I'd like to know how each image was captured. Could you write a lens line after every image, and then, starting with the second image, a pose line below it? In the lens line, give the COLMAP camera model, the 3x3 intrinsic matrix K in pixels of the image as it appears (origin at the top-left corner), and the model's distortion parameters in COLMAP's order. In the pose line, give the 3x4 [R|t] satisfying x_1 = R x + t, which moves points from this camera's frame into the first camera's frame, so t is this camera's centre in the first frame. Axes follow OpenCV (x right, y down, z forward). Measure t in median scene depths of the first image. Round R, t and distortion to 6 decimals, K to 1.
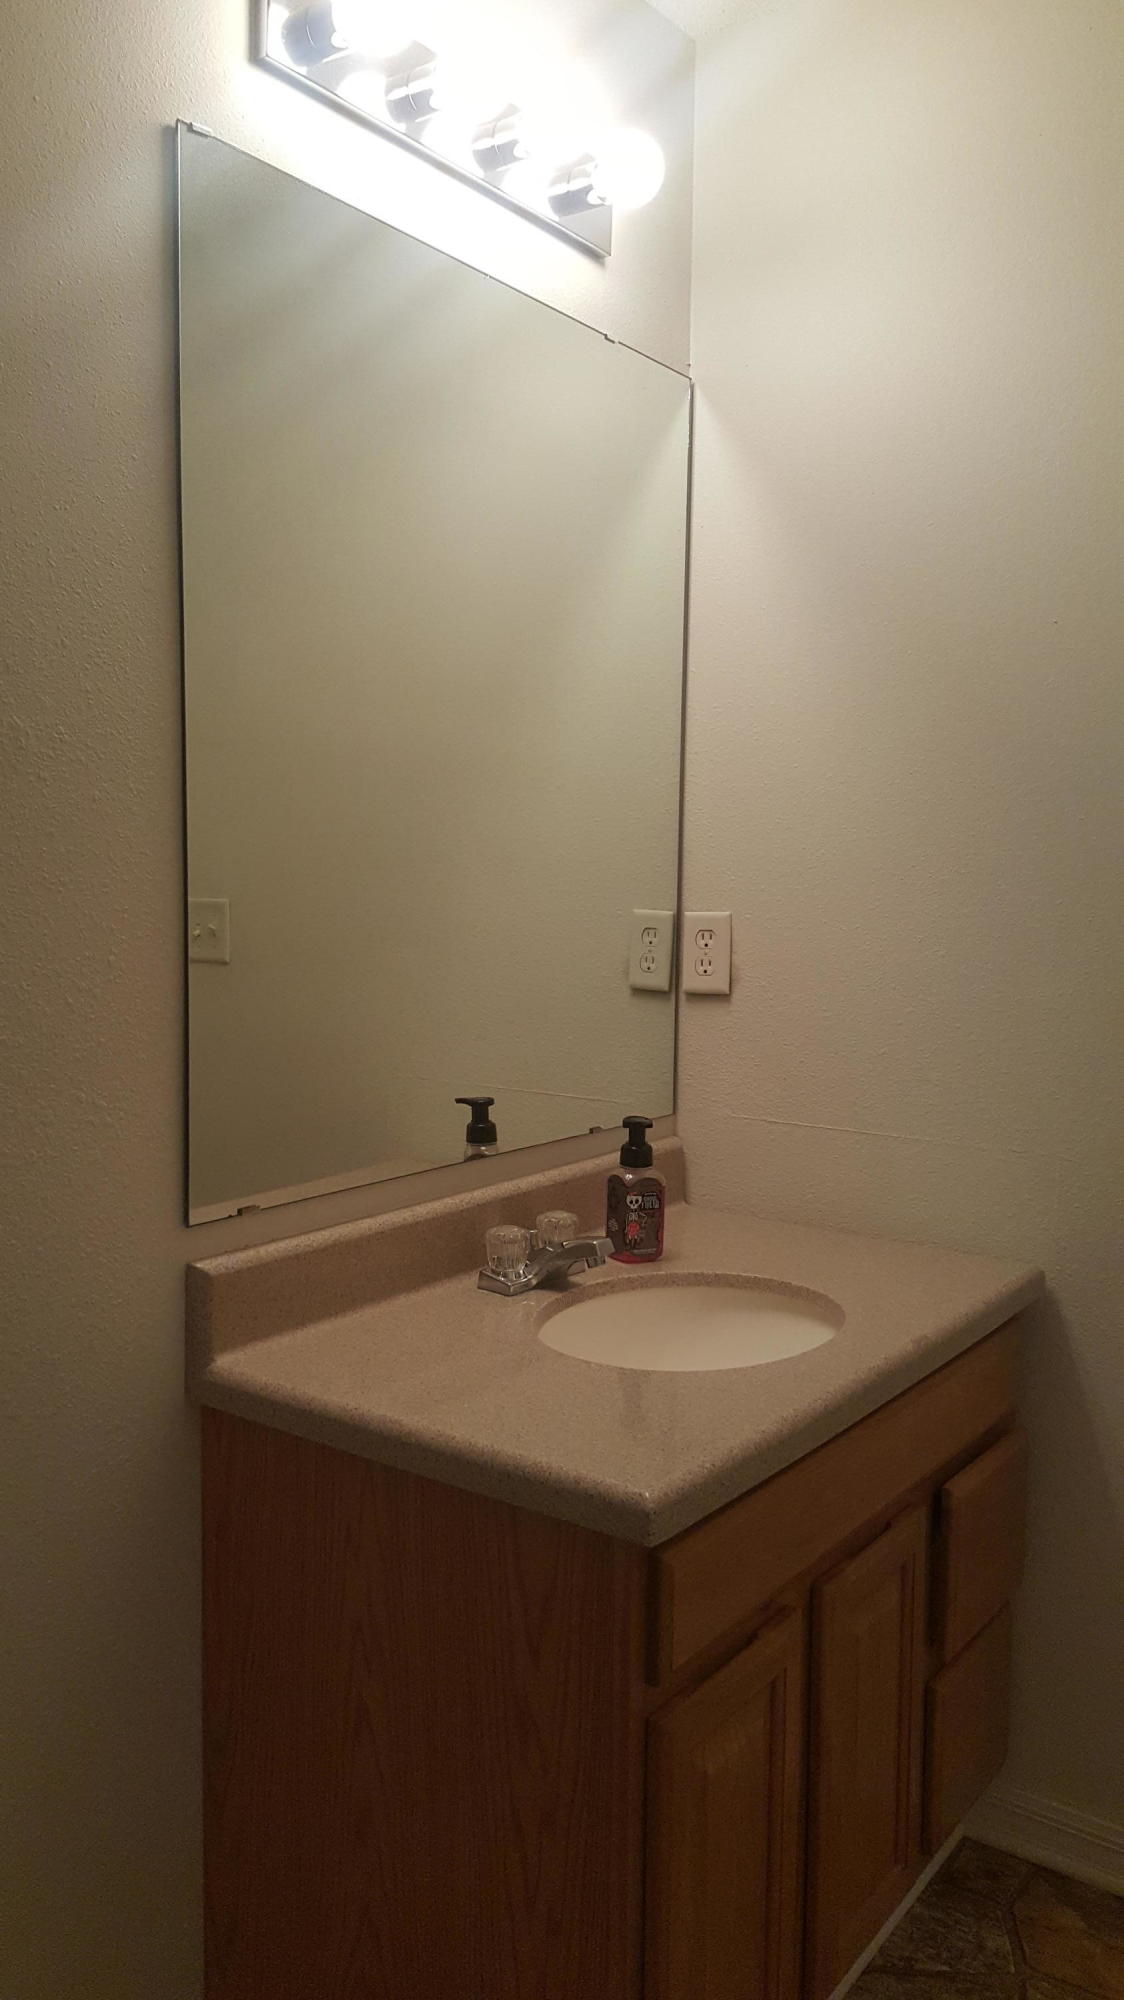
lens RADIAL K [[1517.2, 0, 555.2], [0, 1517.2, 982.2], [0, 0, 1]] dist [0.189456, -0.336973]
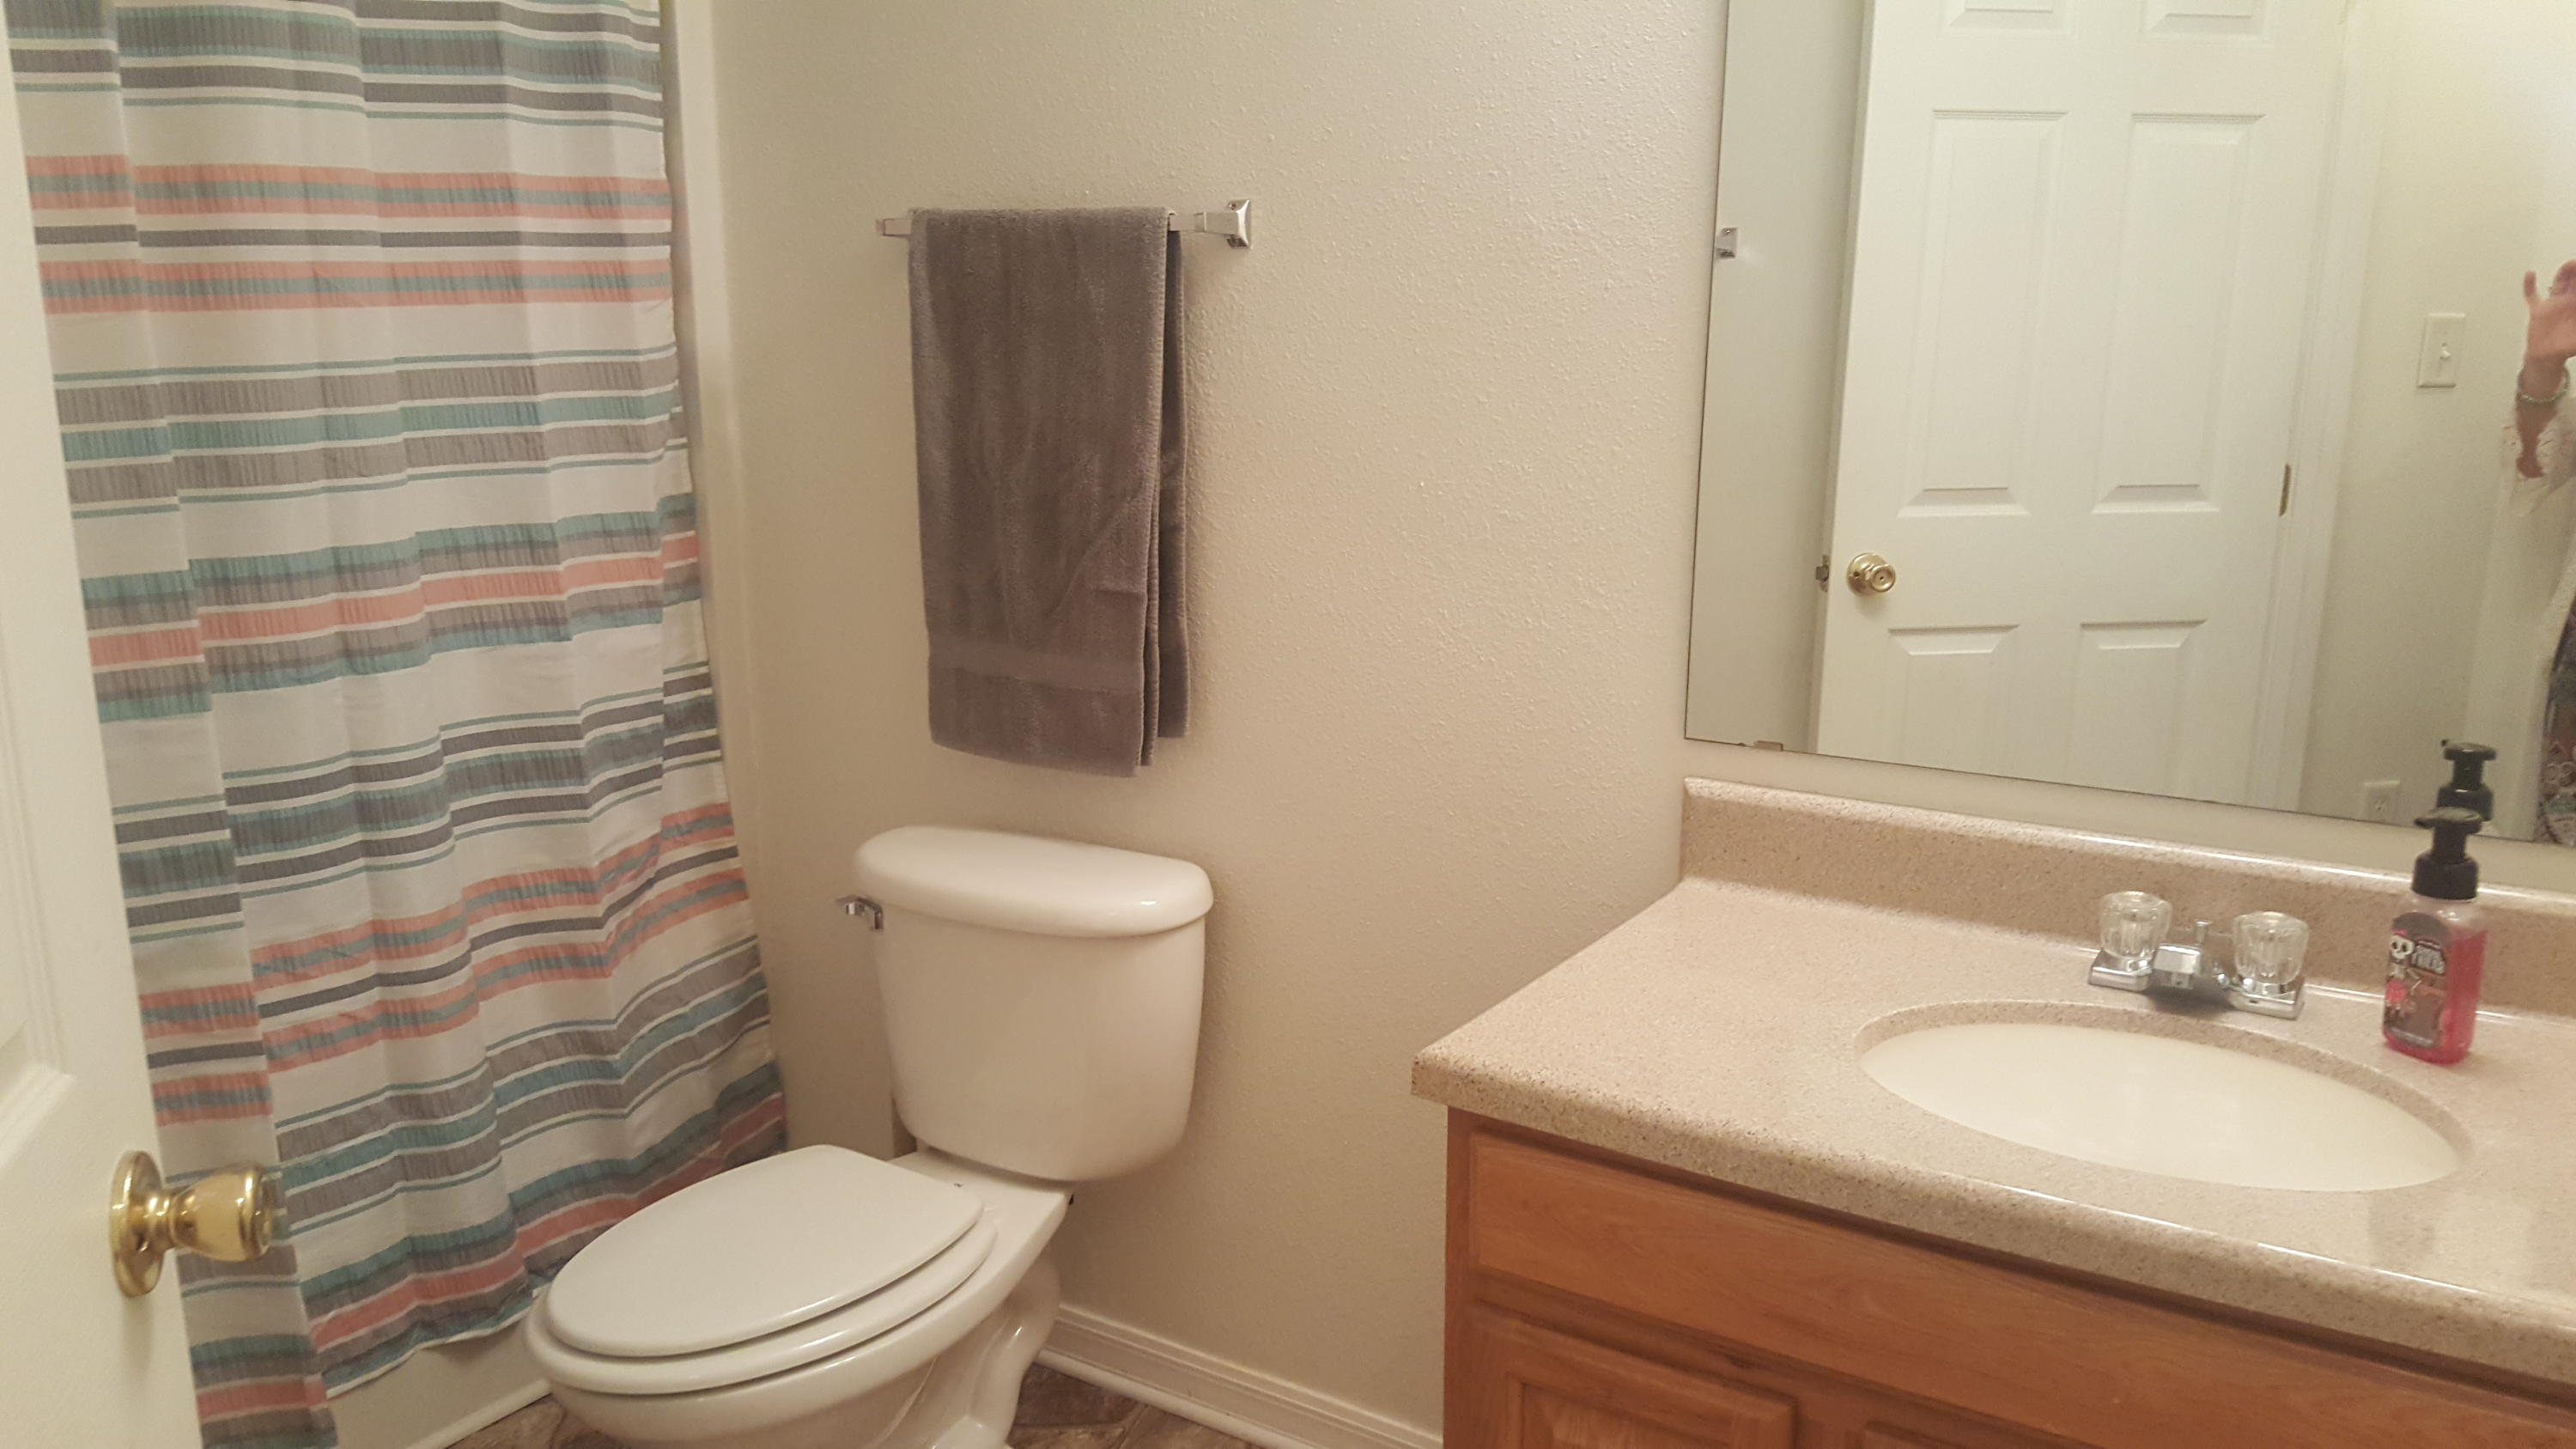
lens RADIAL K [[1954.5, 0, 1288.0], [0, 1954.5, 724.5], [0, 0, 1]] dist [0.189456, -0.336973]
pose [[0.060820, 0.195424, -0.978831, 0.896746], [-0.067286, 0.979219, 0.191320, -0.064337], [0.995878, 0.054226, 0.072705, 0.630010]]
